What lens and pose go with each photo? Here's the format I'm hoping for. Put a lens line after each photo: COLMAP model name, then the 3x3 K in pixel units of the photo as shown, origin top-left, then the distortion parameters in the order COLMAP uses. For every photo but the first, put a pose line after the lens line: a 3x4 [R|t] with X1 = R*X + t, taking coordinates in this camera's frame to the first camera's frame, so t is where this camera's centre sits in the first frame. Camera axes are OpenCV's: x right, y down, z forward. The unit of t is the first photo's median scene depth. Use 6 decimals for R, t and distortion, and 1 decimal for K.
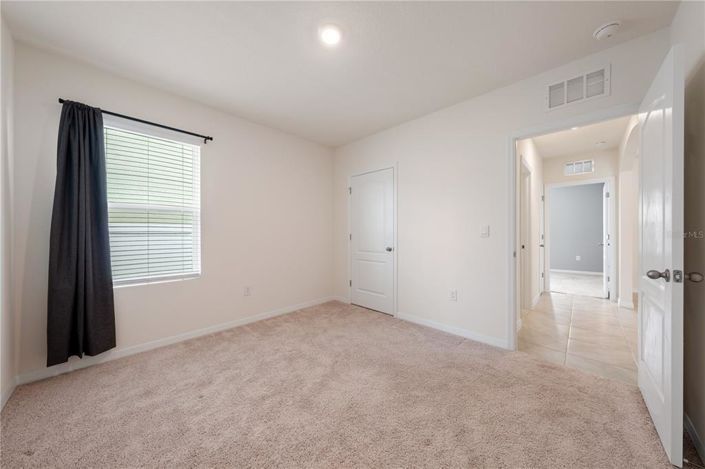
lens RADIAL K [[239.7, 0, 352.3], [0, 239.7, 233.9], [0, 0, 1]] dist [-0.004845, 0.000756]
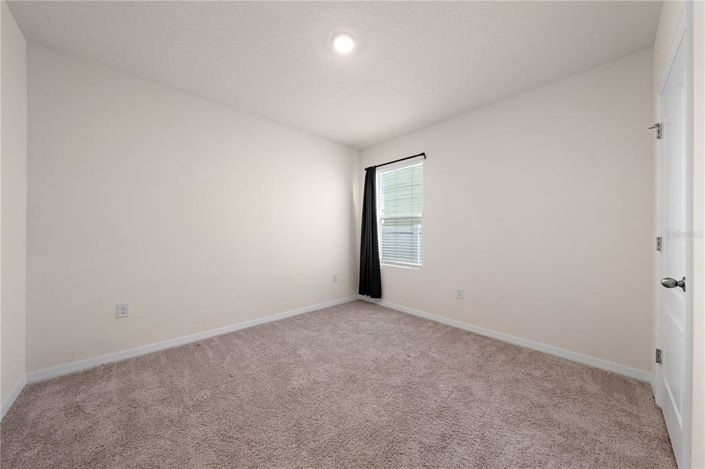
lens RADIAL K [[239.7, 0, 349.9], [0, 239.7, 231.5], [0, 0, 1]] dist [-0.004845, 0.000756]
pose [[-0.054519, -0.000303, -0.998513, 0.588492], [-0.006017, 0.999982, 0.000025, -0.009551], [0.998495, 0.006010, -0.054520, 0.667224]]
